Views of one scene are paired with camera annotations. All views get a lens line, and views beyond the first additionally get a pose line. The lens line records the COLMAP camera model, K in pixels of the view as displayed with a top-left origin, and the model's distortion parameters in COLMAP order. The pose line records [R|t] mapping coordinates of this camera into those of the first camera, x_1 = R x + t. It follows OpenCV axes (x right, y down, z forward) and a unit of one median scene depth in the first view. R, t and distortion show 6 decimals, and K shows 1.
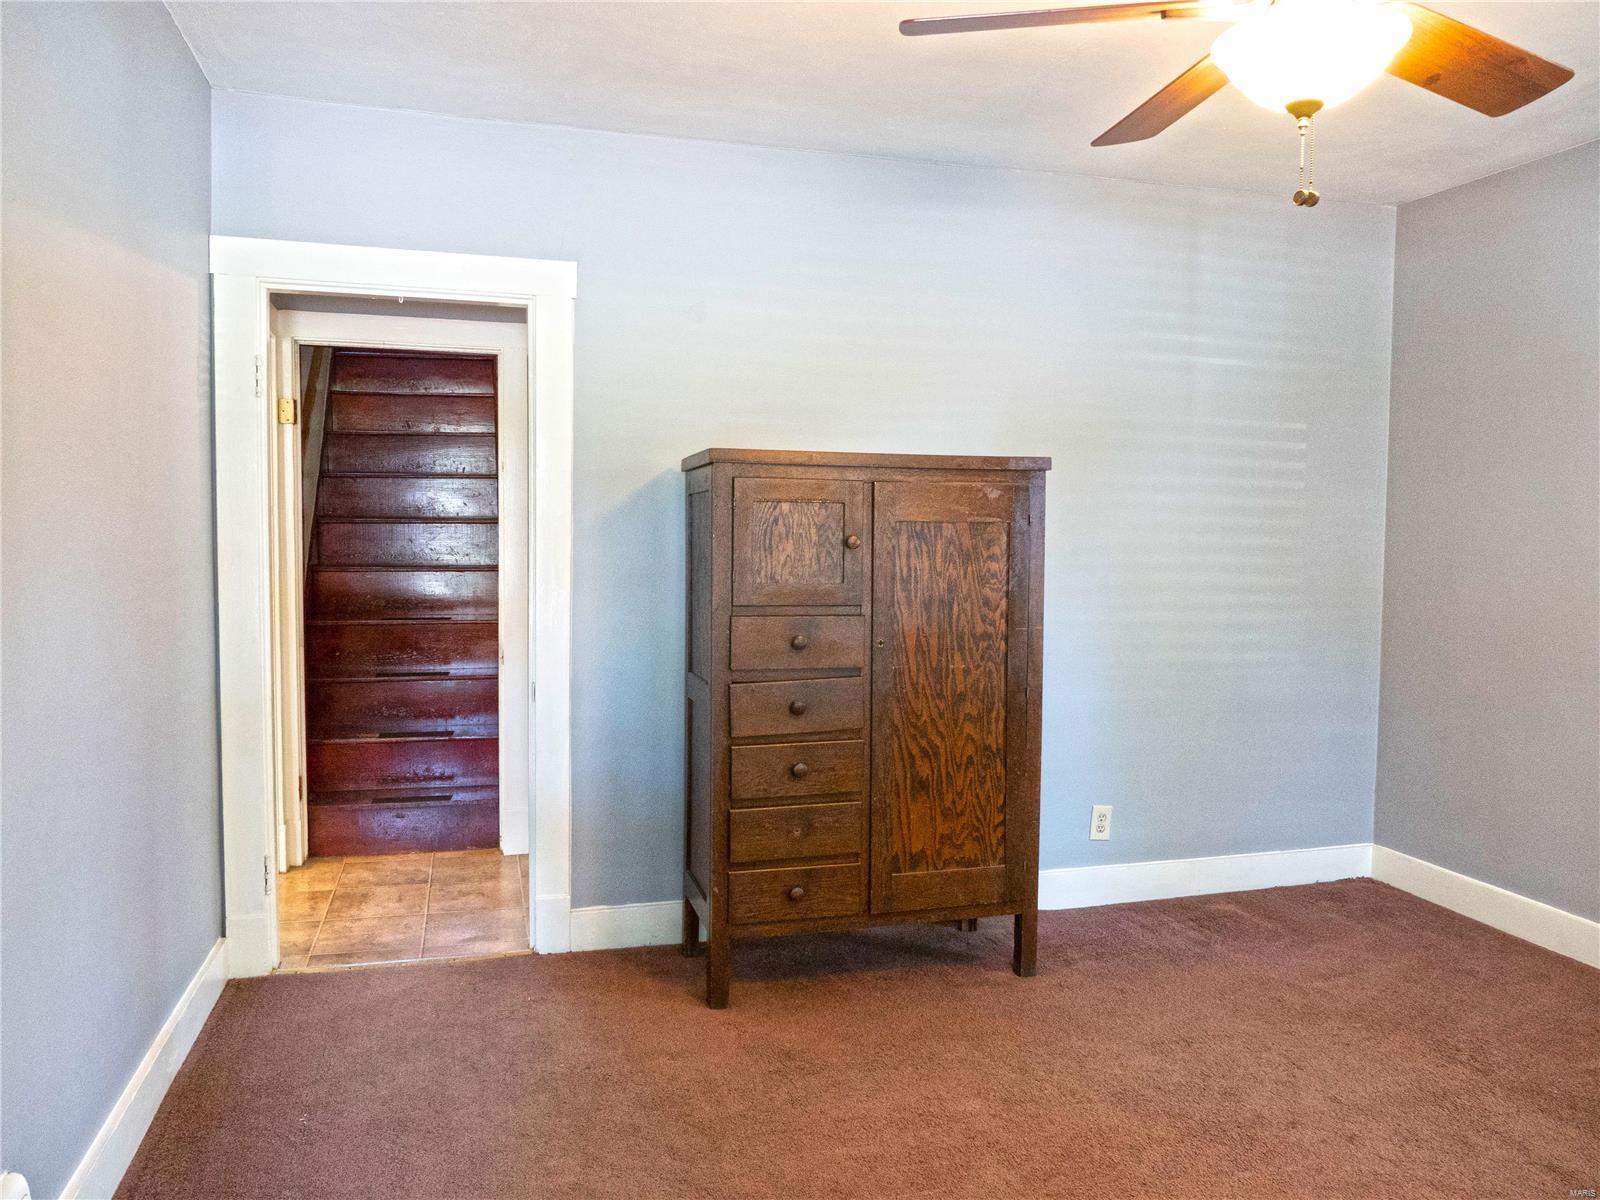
lens RADIAL K [[1167.0, 0, 800.0], [0, 1167.0, 600.0], [0, 0, 1]] dist [-0.007016, -0.000215]
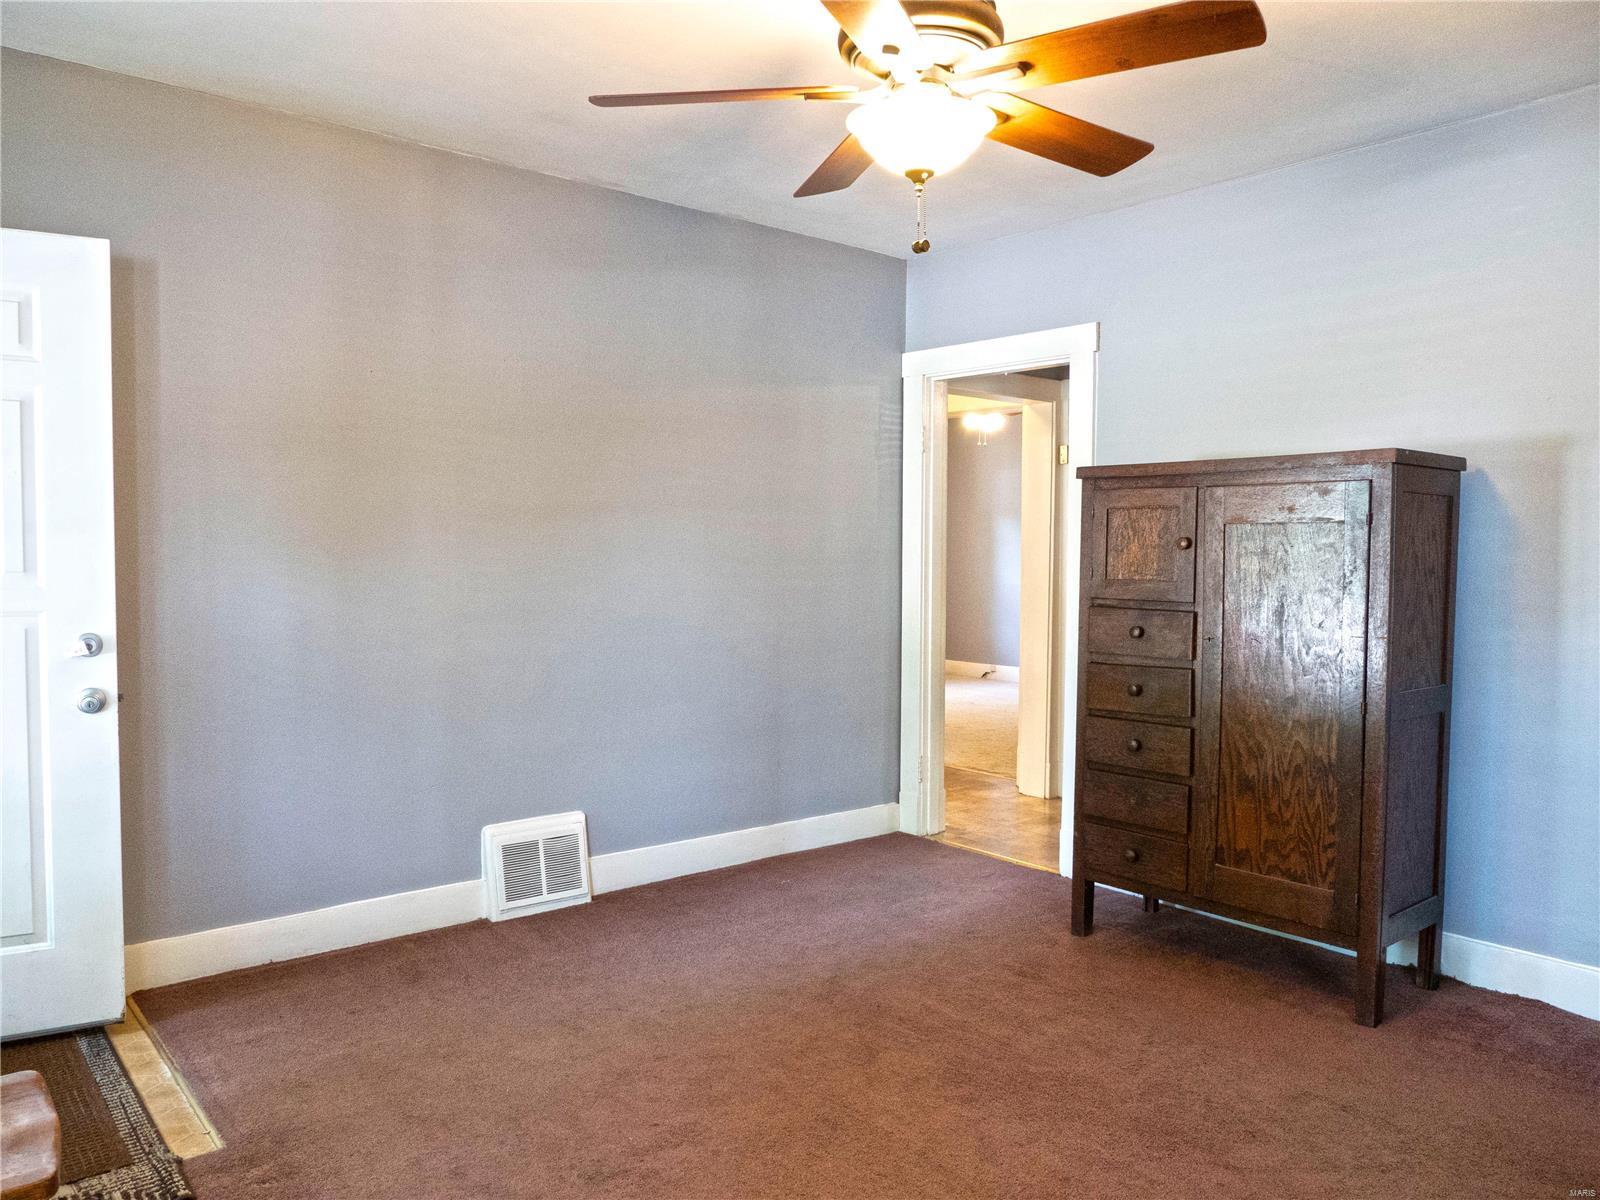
lens RADIAL K [[1167.0, 0, 800.0], [0, 1167.0, 600.0], [0, 0, 1]] dist [-0.007016, -0.000215]
pose [[0.417078, 0.034089, -0.908231, 0.844913], [-0.060292, 0.998133, 0.009776, 0.013407], [0.906868, 0.050682, 0.418355, 0.219501]]
